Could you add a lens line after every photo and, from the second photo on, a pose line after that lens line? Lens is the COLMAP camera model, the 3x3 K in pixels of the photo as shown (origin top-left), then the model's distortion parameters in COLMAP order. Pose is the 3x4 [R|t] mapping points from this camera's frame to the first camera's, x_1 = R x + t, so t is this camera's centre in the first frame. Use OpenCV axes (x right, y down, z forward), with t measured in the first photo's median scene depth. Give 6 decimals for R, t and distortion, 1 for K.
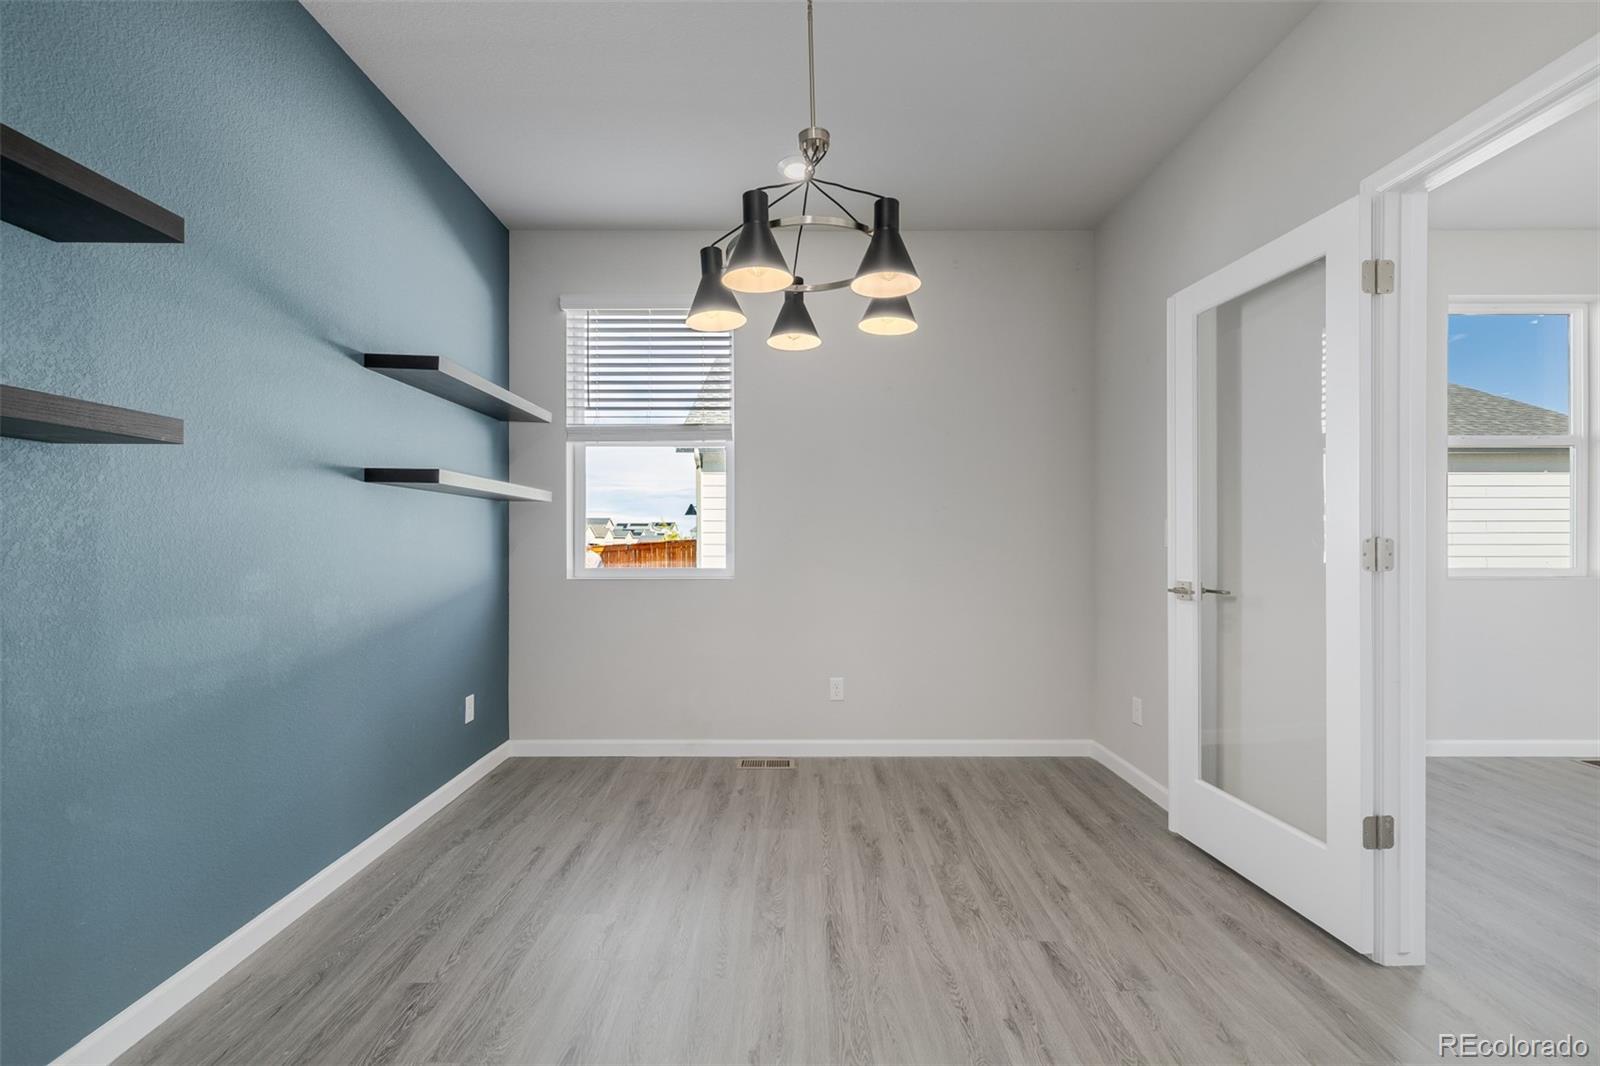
lens RADIAL K [[674.5, 0, 805.5], [0, 674.5, 533.7], [0, 0, 1]] dist [-0.002171, 0.000110]
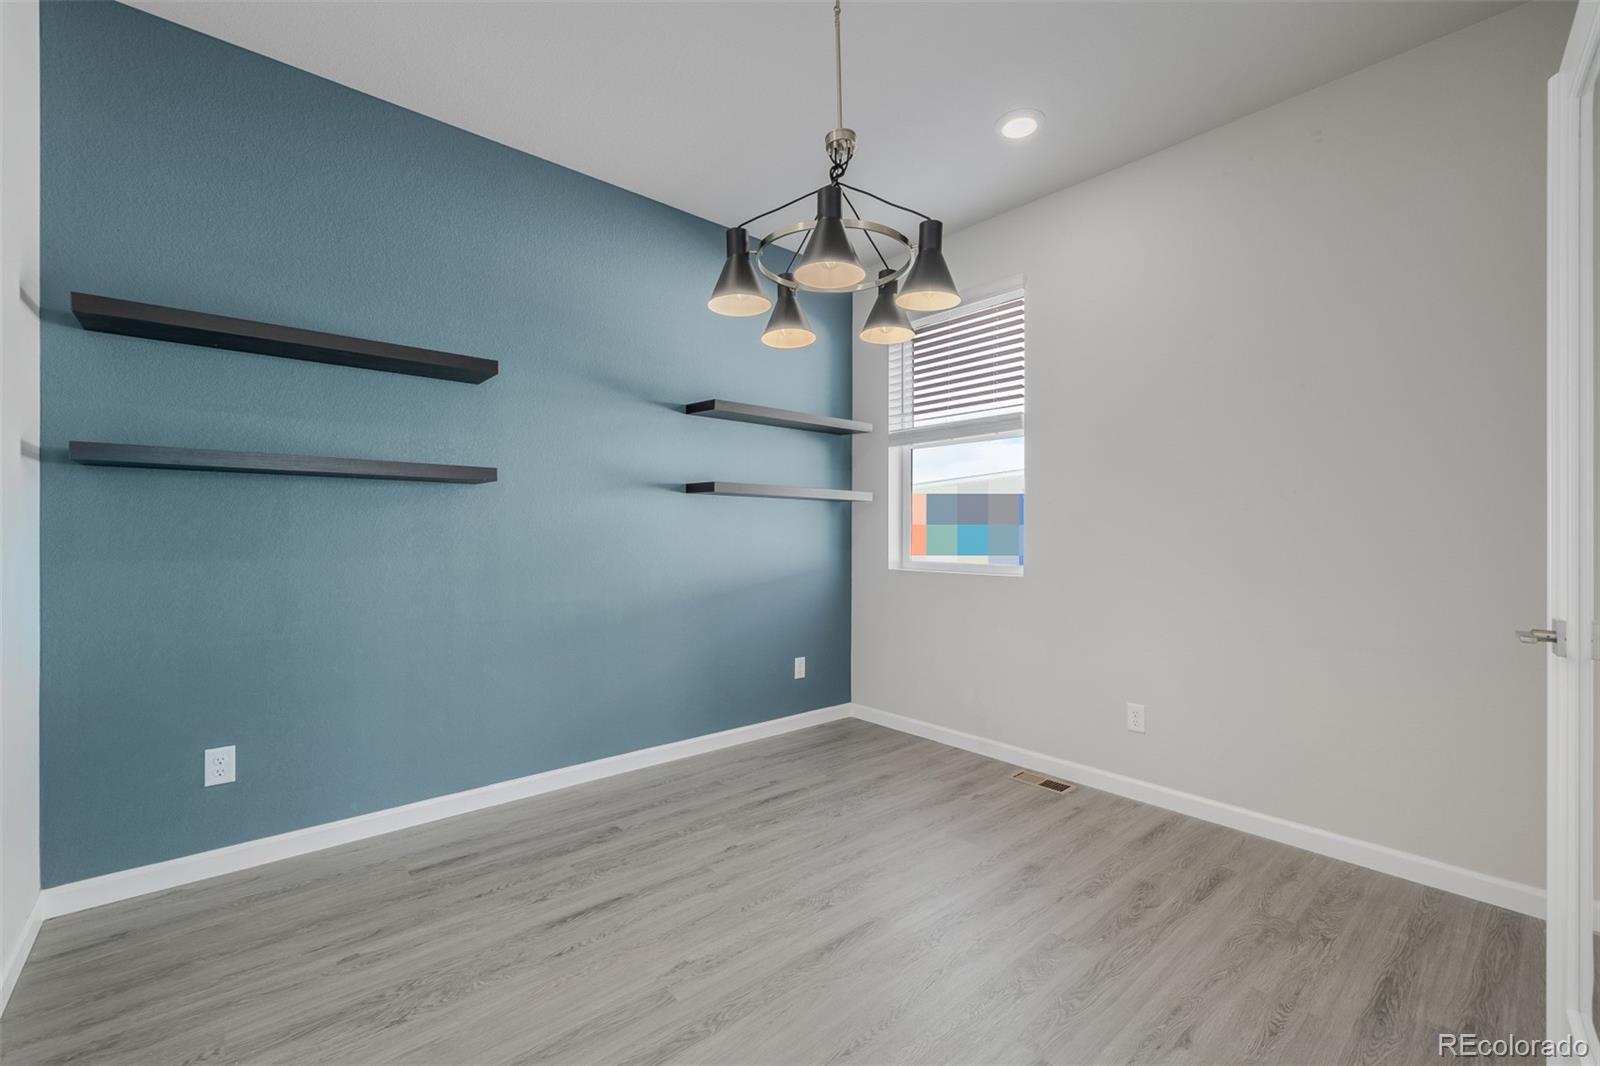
lens RADIAL K [[674.5, 0, 805.5], [0, 674.5, 533.7], [0, 0, 1]] dist [-0.002171, 0.000110]
pose [[0.657344, 0.005448, -0.753571, 0.459095], [0.000304, 0.999972, 0.007494, -0.000674], [0.753591, -0.005156, 0.657323, 0.180221]]
